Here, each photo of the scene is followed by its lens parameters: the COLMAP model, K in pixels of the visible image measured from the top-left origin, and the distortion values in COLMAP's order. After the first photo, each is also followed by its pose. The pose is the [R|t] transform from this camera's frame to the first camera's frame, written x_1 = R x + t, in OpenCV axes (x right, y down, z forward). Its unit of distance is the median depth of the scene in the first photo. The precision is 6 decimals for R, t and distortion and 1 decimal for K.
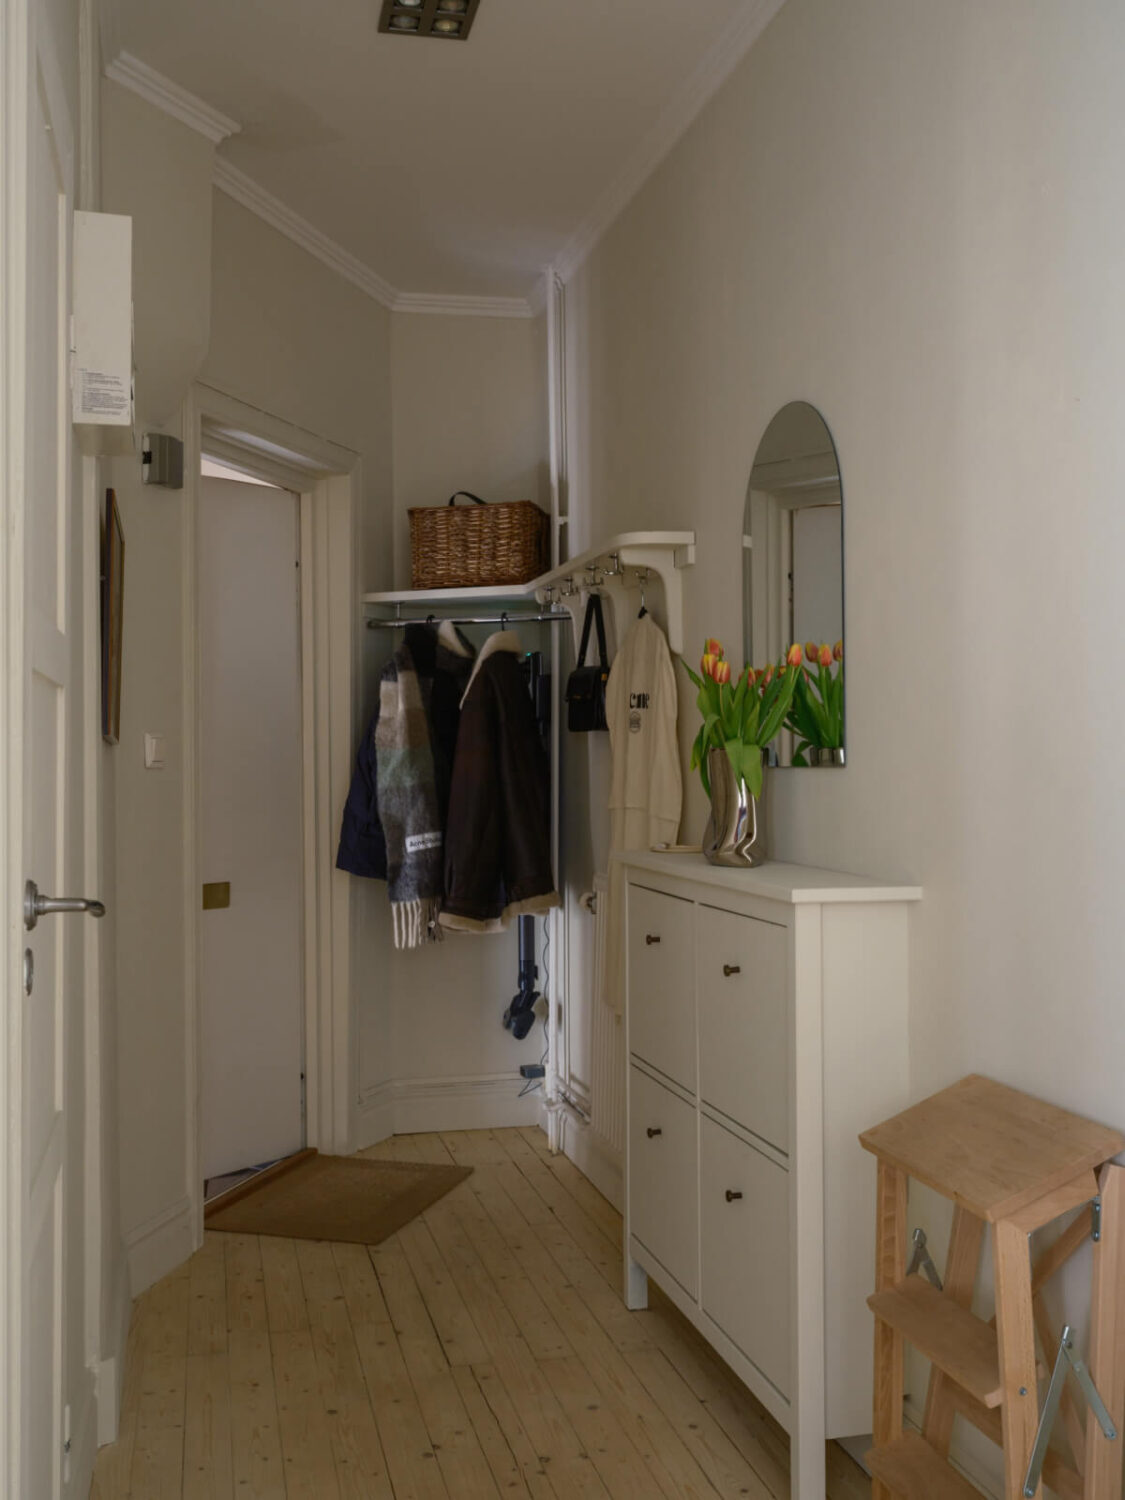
lens RADIAL K [[1455.9, 0, 562.5], [0, 1455.9, 750.0], [0, 0, 1]] dist [0.004743, 0.003136]
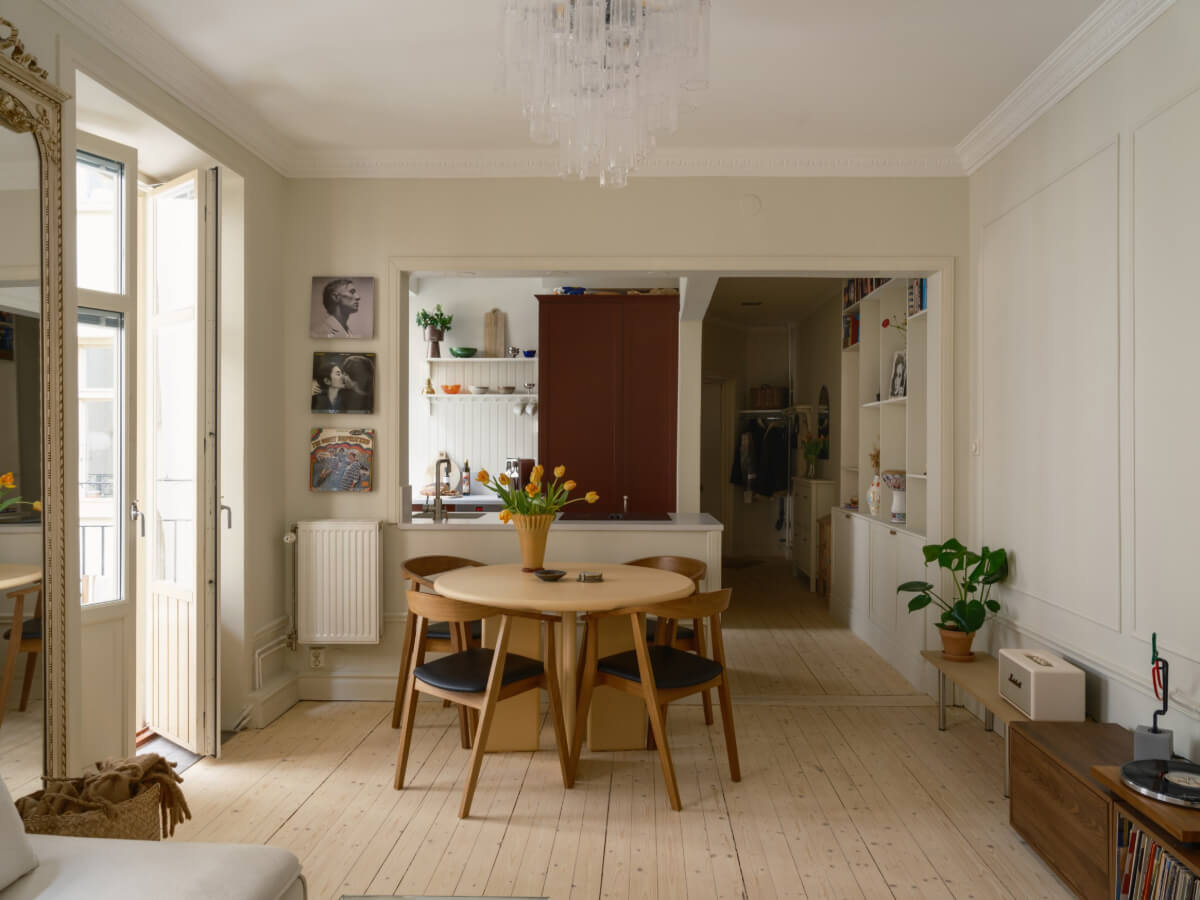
lens RADIAL K [[920.1, 0, 615.8], [0, 920.1, 450.7], [0, 0, 1]] dist [0.000874, 0.003295]
pose [[0.963578, 0.013863, -0.267068, 0.209479], [-0.010169, 0.999833, 0.015208, -0.039351], [0.267234, -0.011938, 0.963558, -1.476667]]
